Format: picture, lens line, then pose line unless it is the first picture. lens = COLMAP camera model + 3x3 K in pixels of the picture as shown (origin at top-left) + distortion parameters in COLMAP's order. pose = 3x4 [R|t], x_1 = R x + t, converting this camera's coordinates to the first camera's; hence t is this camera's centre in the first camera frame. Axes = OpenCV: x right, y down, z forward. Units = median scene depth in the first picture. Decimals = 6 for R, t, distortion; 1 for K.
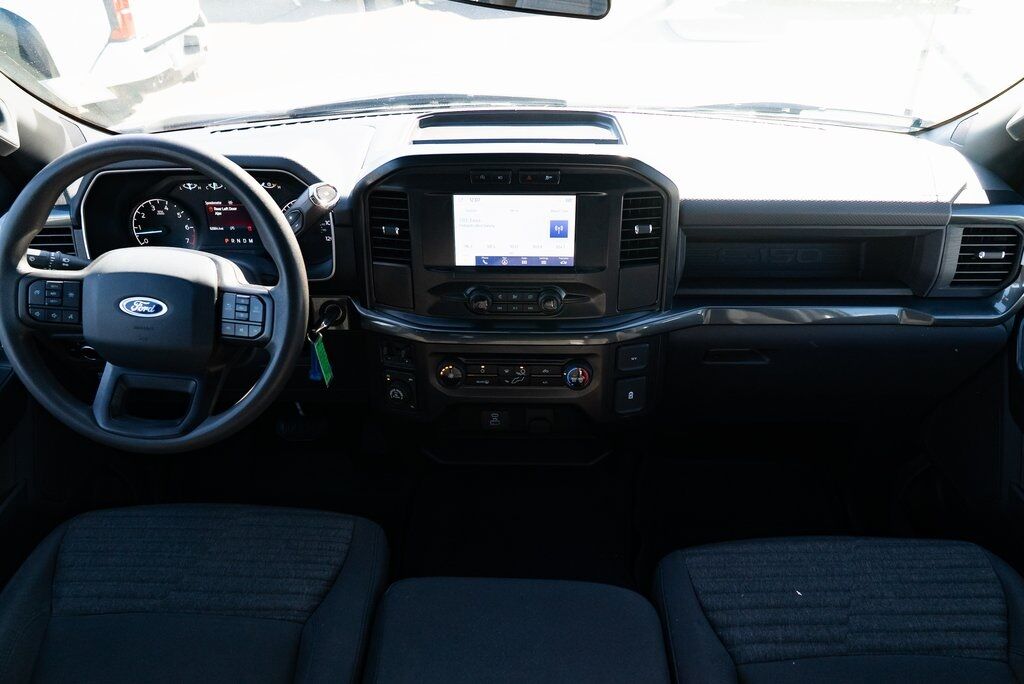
lens RADIAL K [[696.8, 0, 512.1], [0, 696.8, 342.5], [0, 0, 1]] dist [-0.038116, 0.021101]
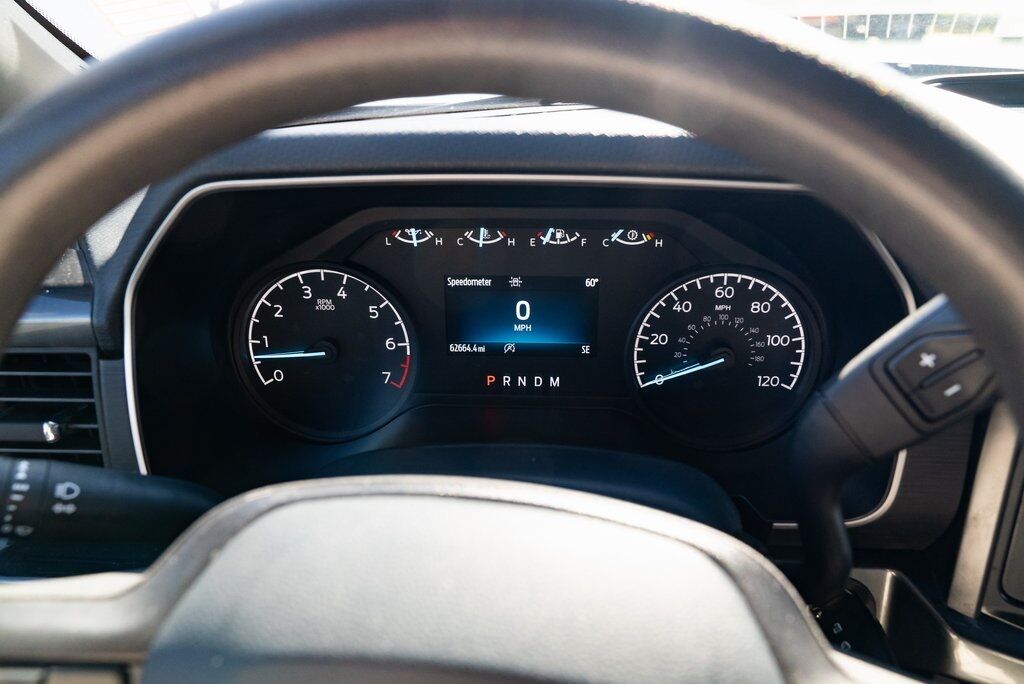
lens RADIAL K [[758.4, 0, 514.3], [0, 758.4, 347.8], [0, 0, 1]] dist [-0.033154, 0.023577]
pose [[0.998646, 0.017389, -0.049029, -0.413086], [-0.021596, 0.996008, -0.086615, -0.140529], [0.047327, 0.087557, 0.995035, 0.638179]]
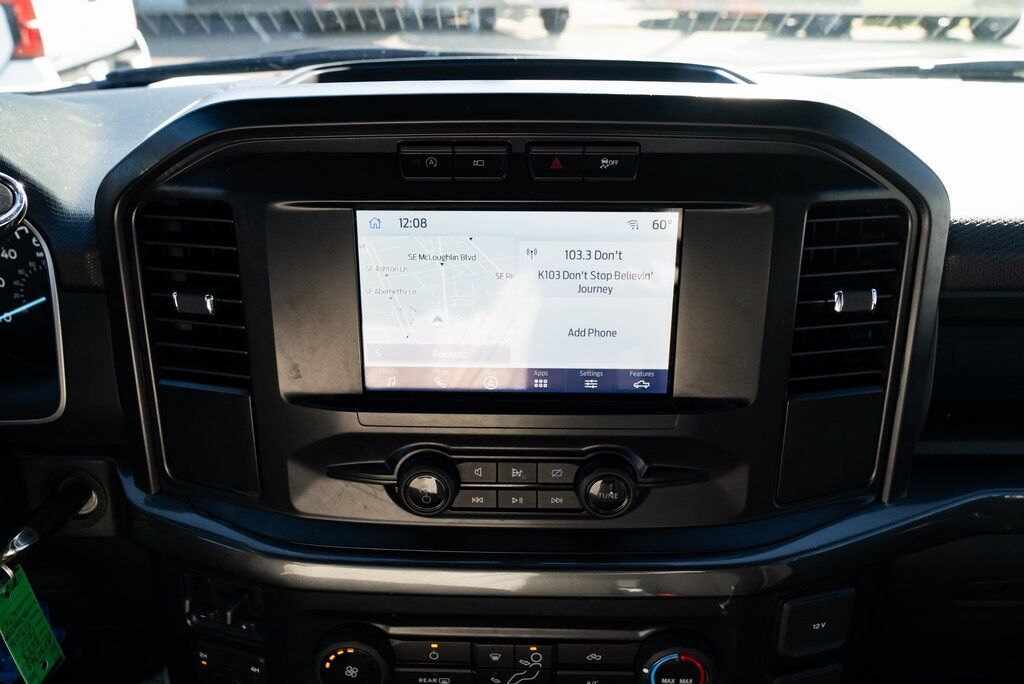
lens RADIAL K [[772.4, 0, 507.2], [0, 772.4, 340.3], [0, 0, 1]] dist [-0.013144, 0.019467]
pose [[0.999995, 0.002412, 0.001867, -0.002198], [-0.002219, 0.995290, -0.096916, -0.095151], [-0.002092, 0.096912, 0.995291, 0.554573]]
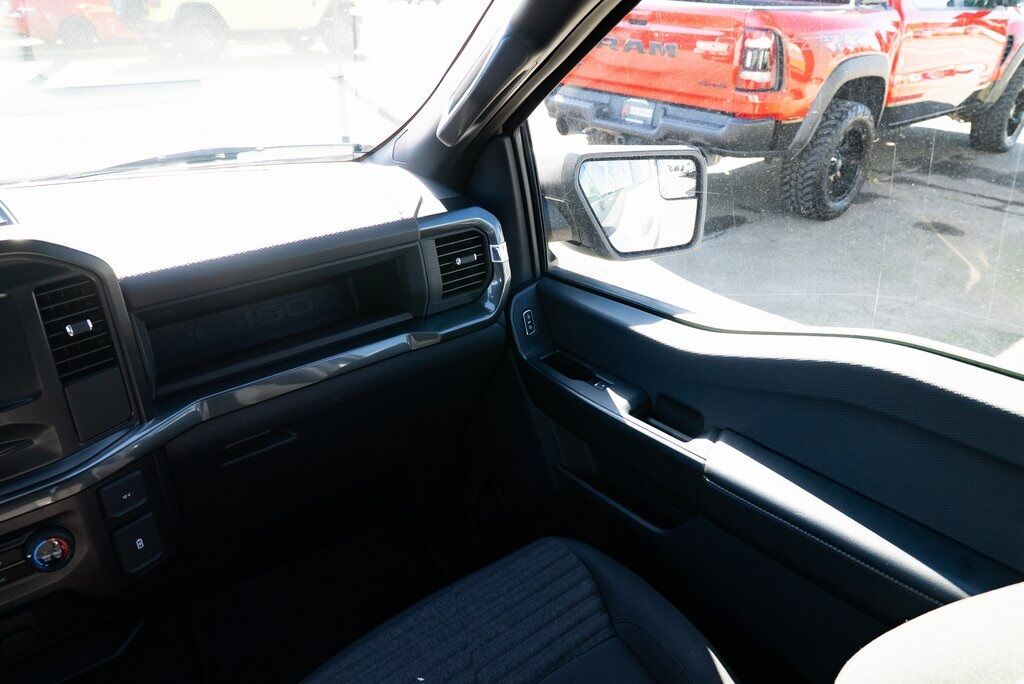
lens RADIAL K [[758.4, 0, 514.4], [0, 758.4, 343.8], [0, 0, 1]] dist [-0.033154, 0.023577]
pose [[0.750190, -0.274943, 0.601349, 0.047226], [0.333439, 0.942652, 0.015022, -0.003907], [-0.570993, 0.189244, 0.798845, 0.091808]]
